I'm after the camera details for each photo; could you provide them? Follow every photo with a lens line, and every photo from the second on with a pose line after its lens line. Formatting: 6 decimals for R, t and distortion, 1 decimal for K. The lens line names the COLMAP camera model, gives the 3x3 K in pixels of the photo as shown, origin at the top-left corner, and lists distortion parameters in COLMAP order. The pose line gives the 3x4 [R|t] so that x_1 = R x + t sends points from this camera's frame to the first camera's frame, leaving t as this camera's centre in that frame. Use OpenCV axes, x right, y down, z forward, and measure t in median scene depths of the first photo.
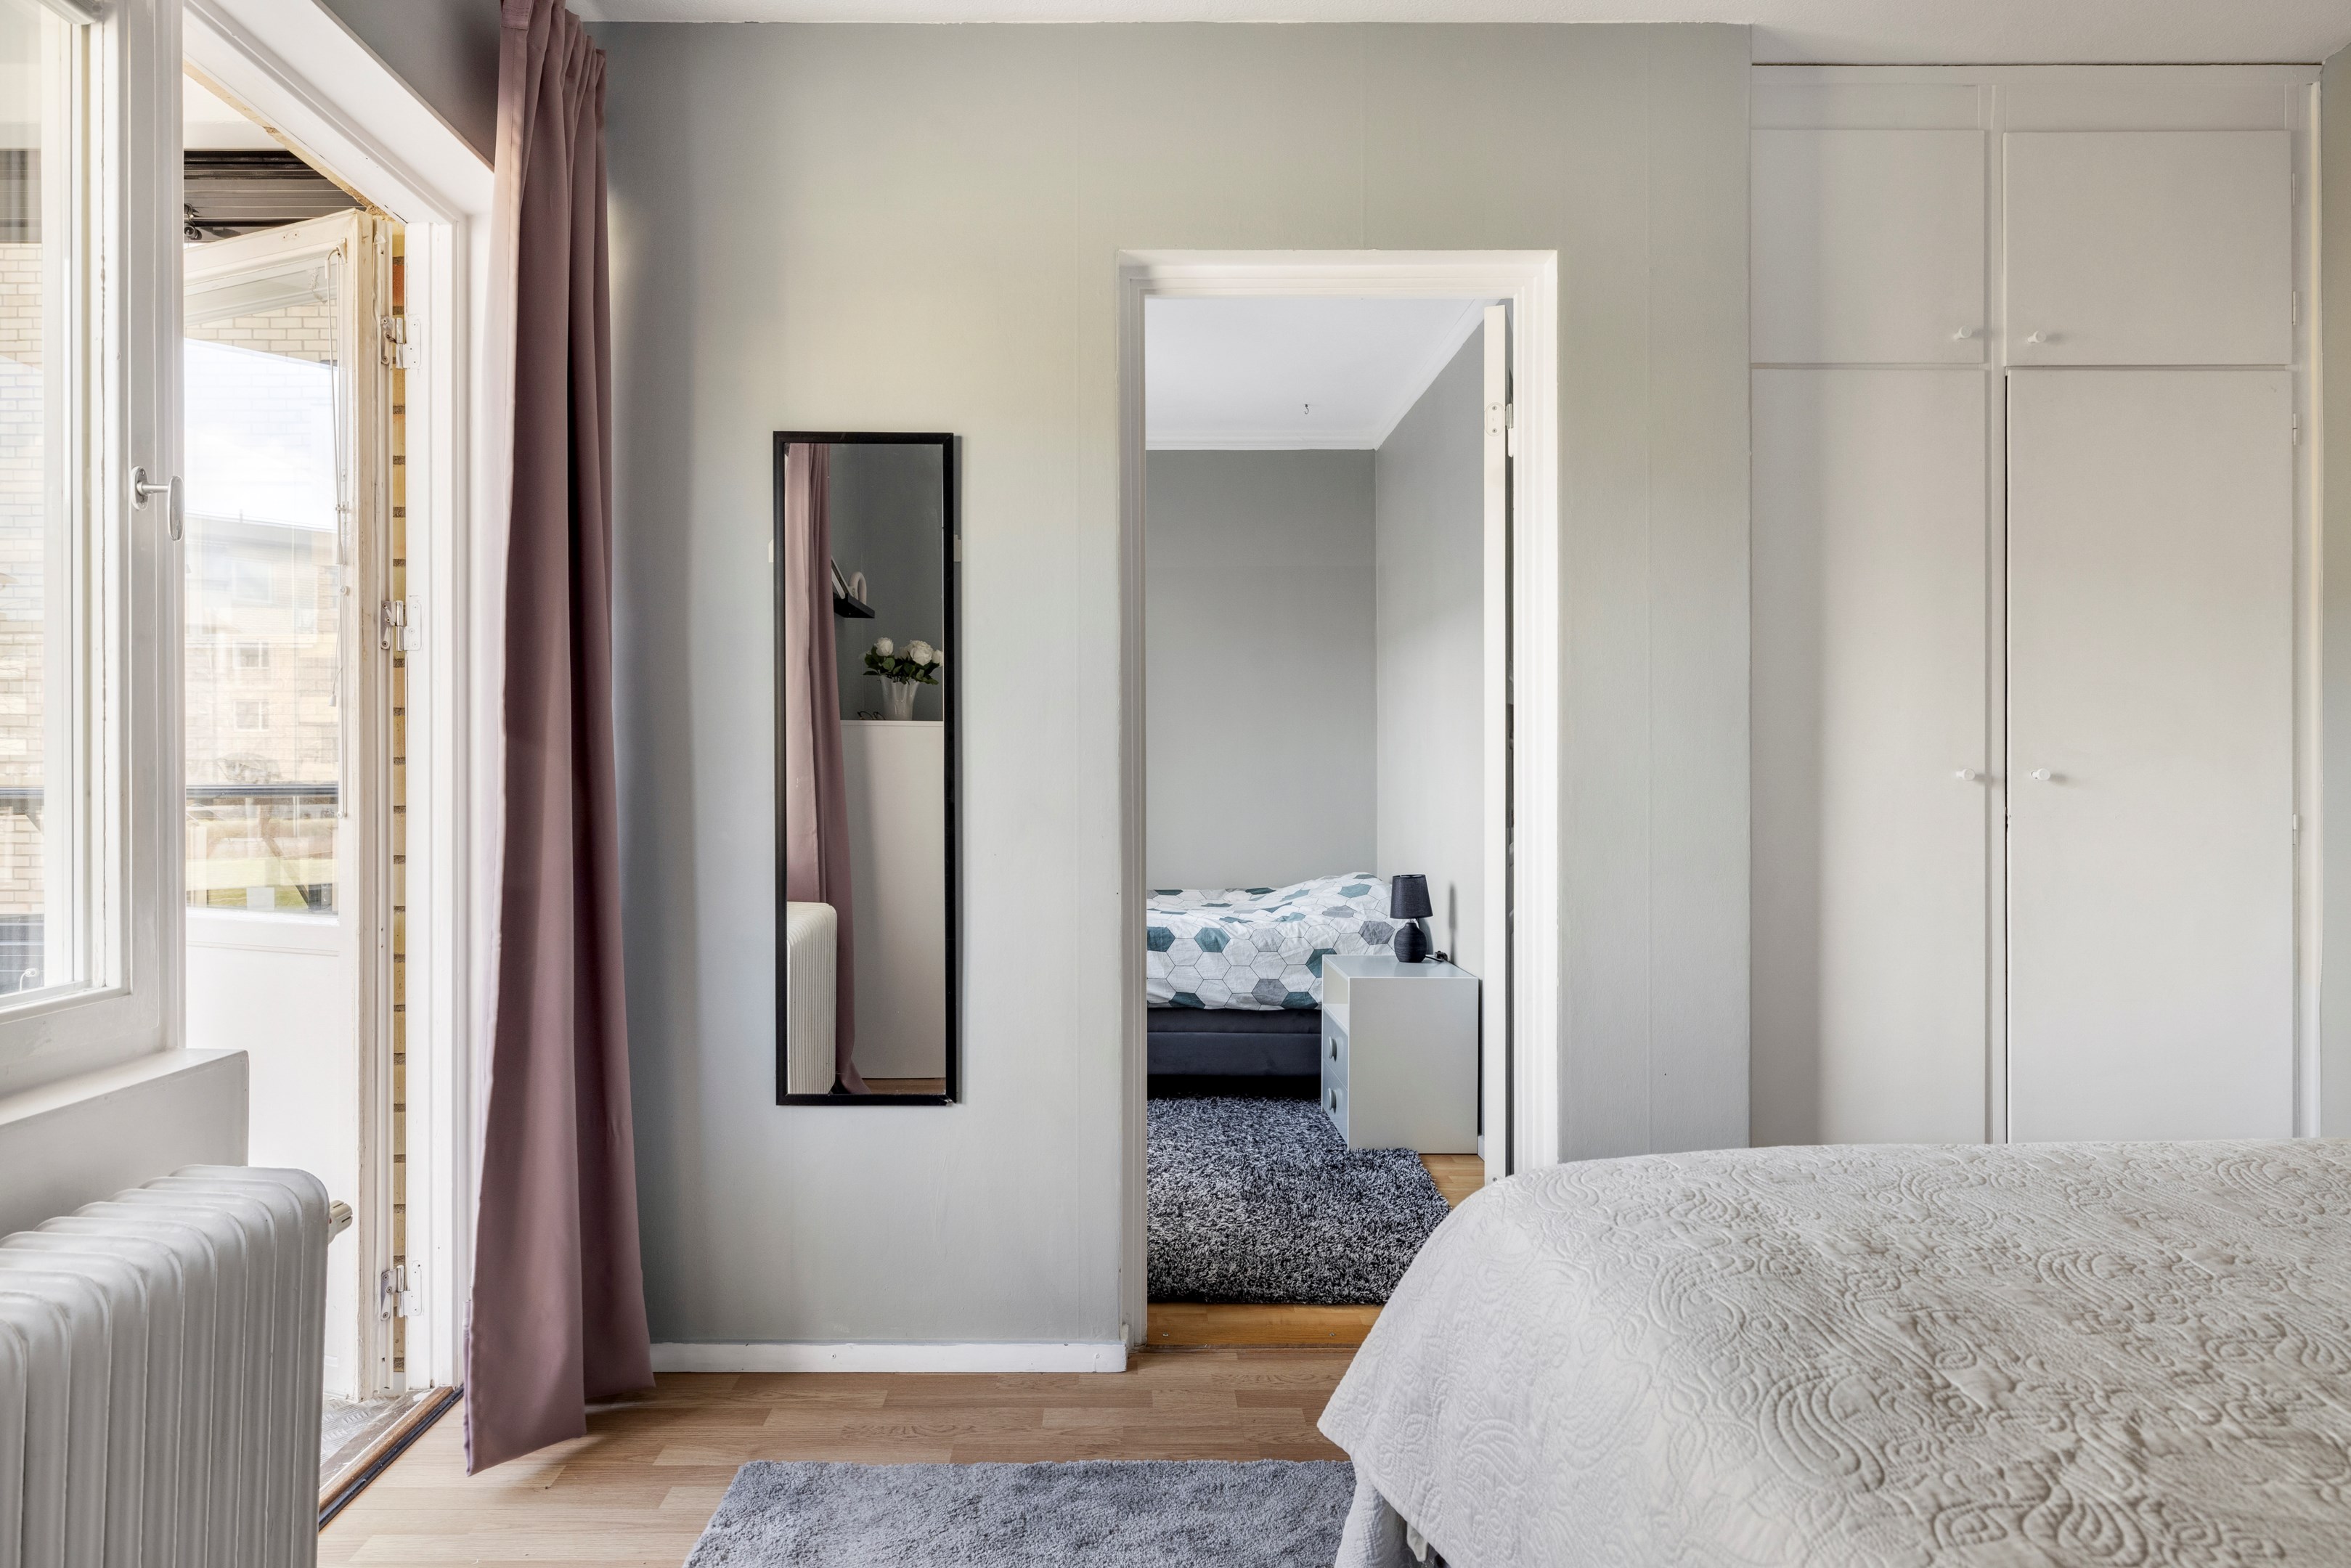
lens RADIAL K [[1333.0, 0, 1168.6], [0, 1333.0, 771.6], [0, 0, 1]] dist [0.001402, -0.000067]
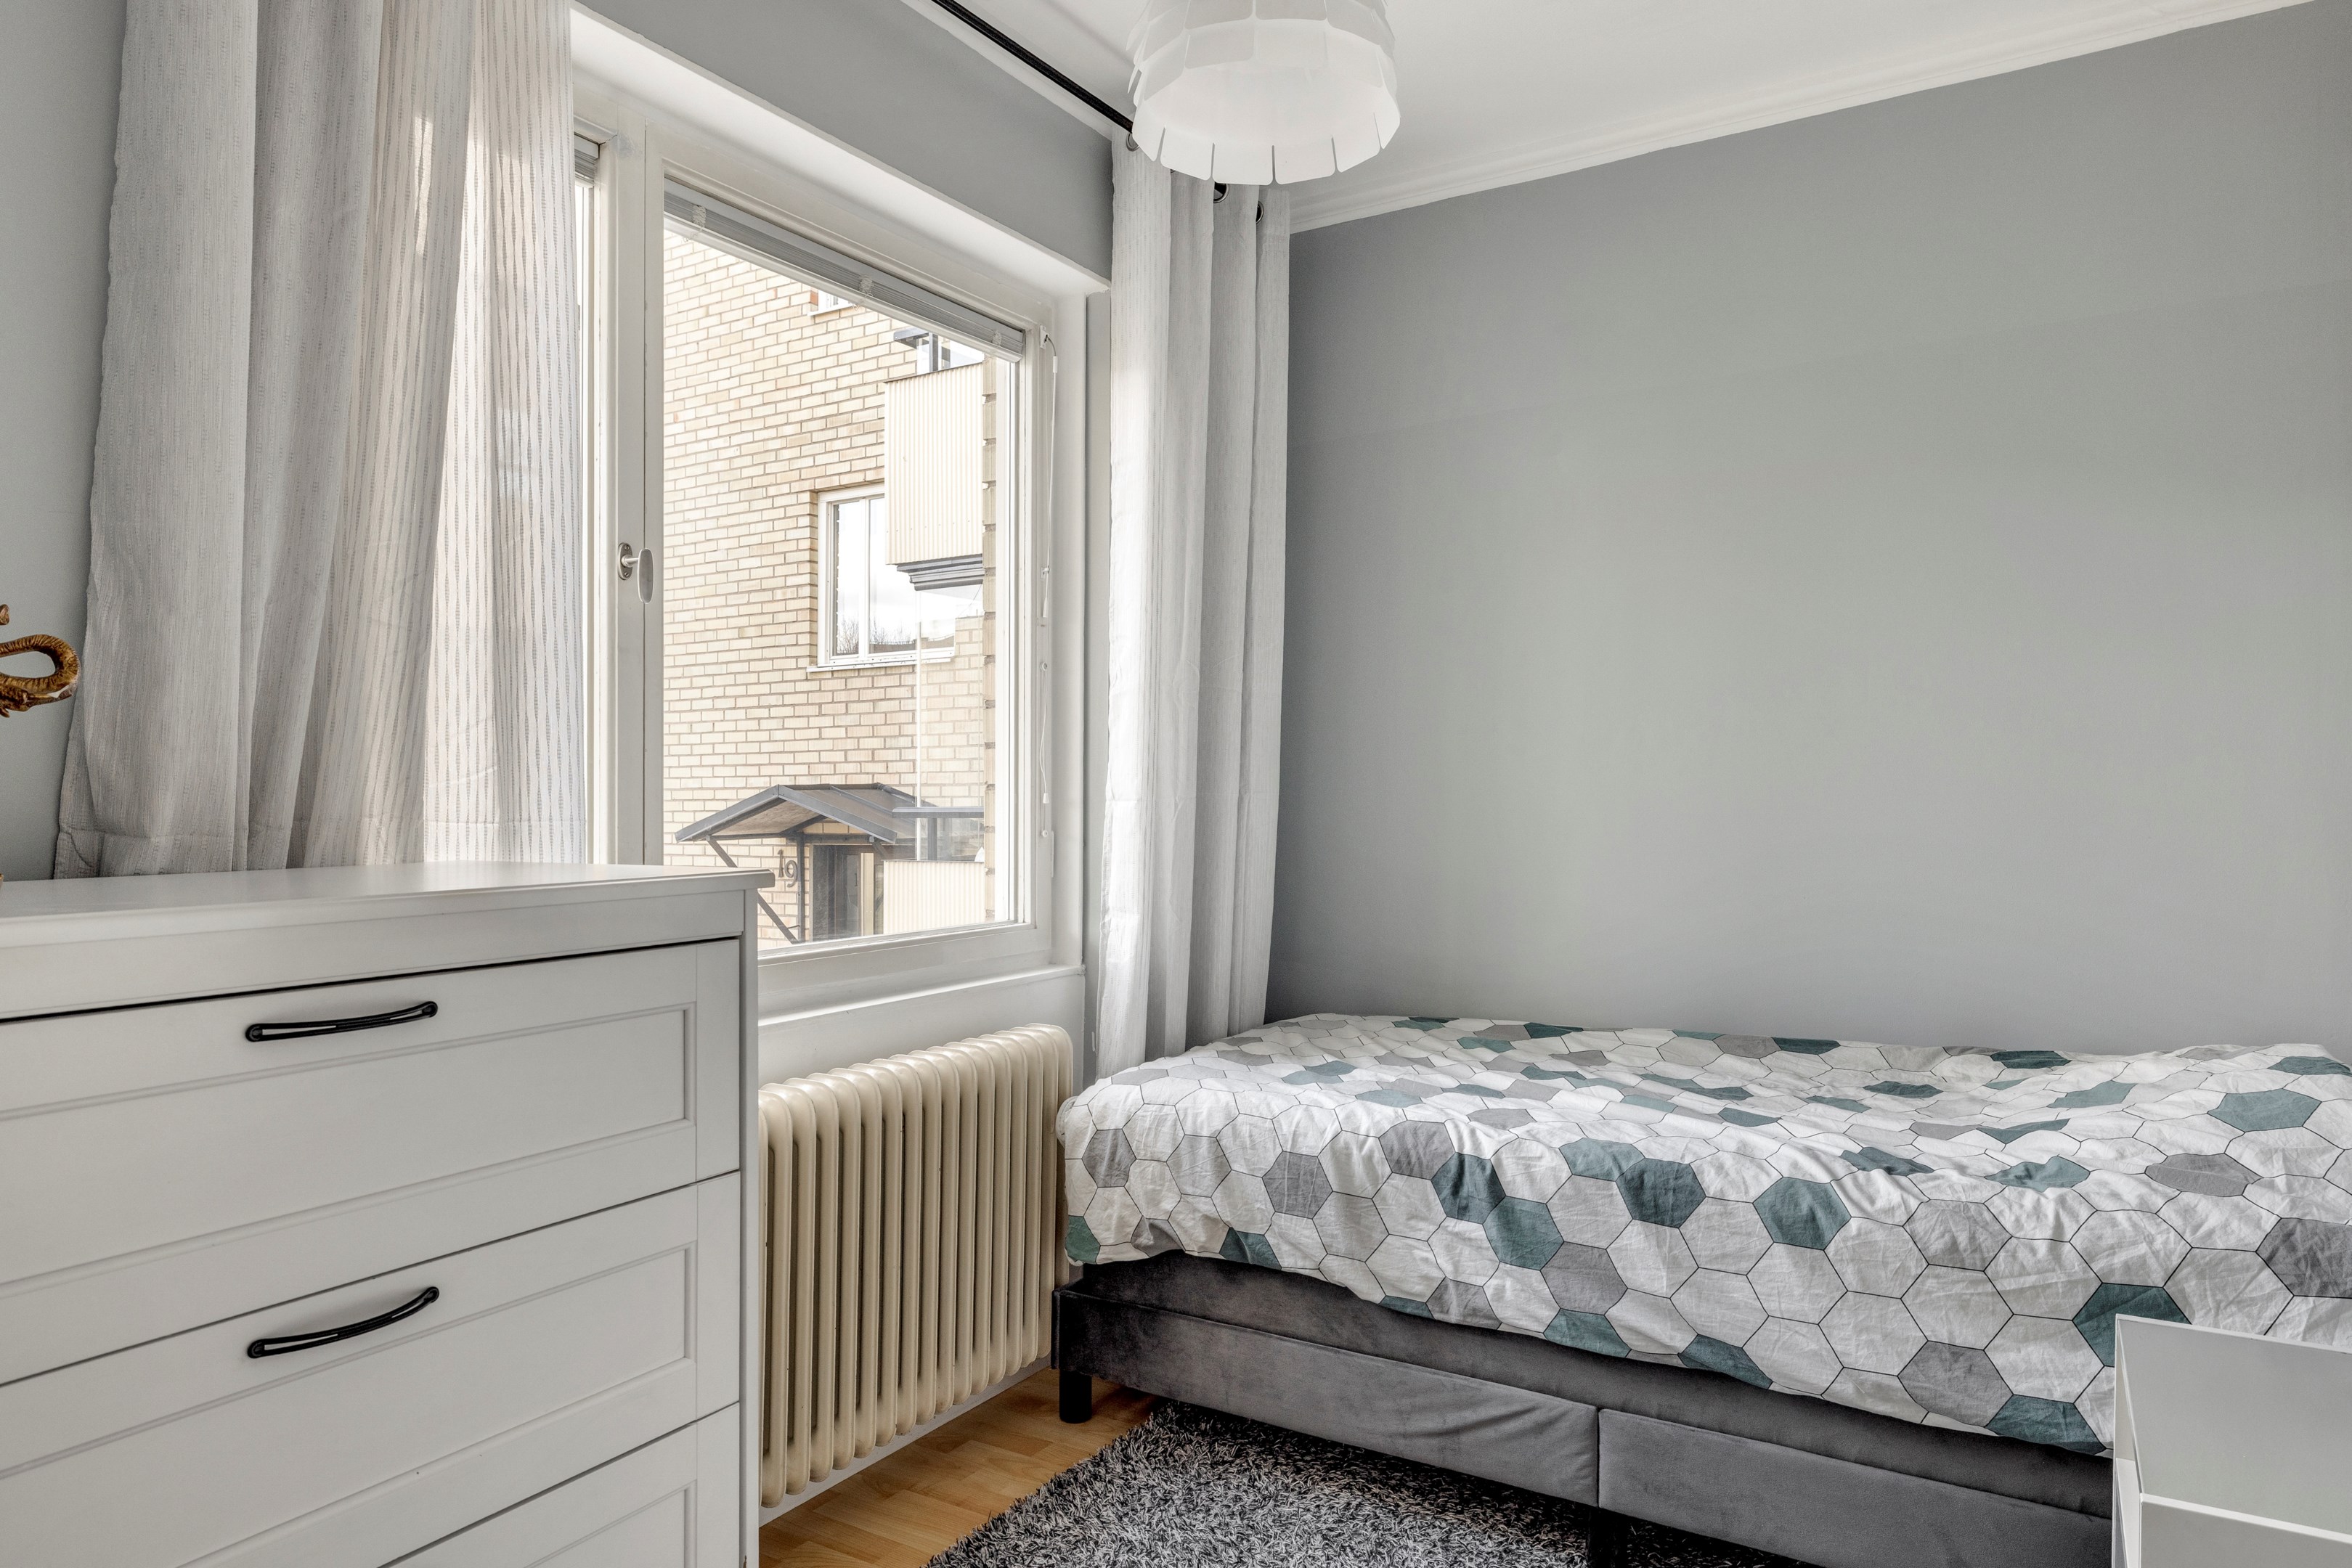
lens RADIAL K [[1452.4, 0, 1176.0], [0, 1452.4, 784.0], [0, 0, 1]] dist [-0.000066, 0.001917]
pose [[0.837436, -0.009312, -0.546455, 0.115223], [0.009648, 0.999951, -0.002254, -0.005066], [0.546450, -0.003385, 0.837485, 0.524200]]
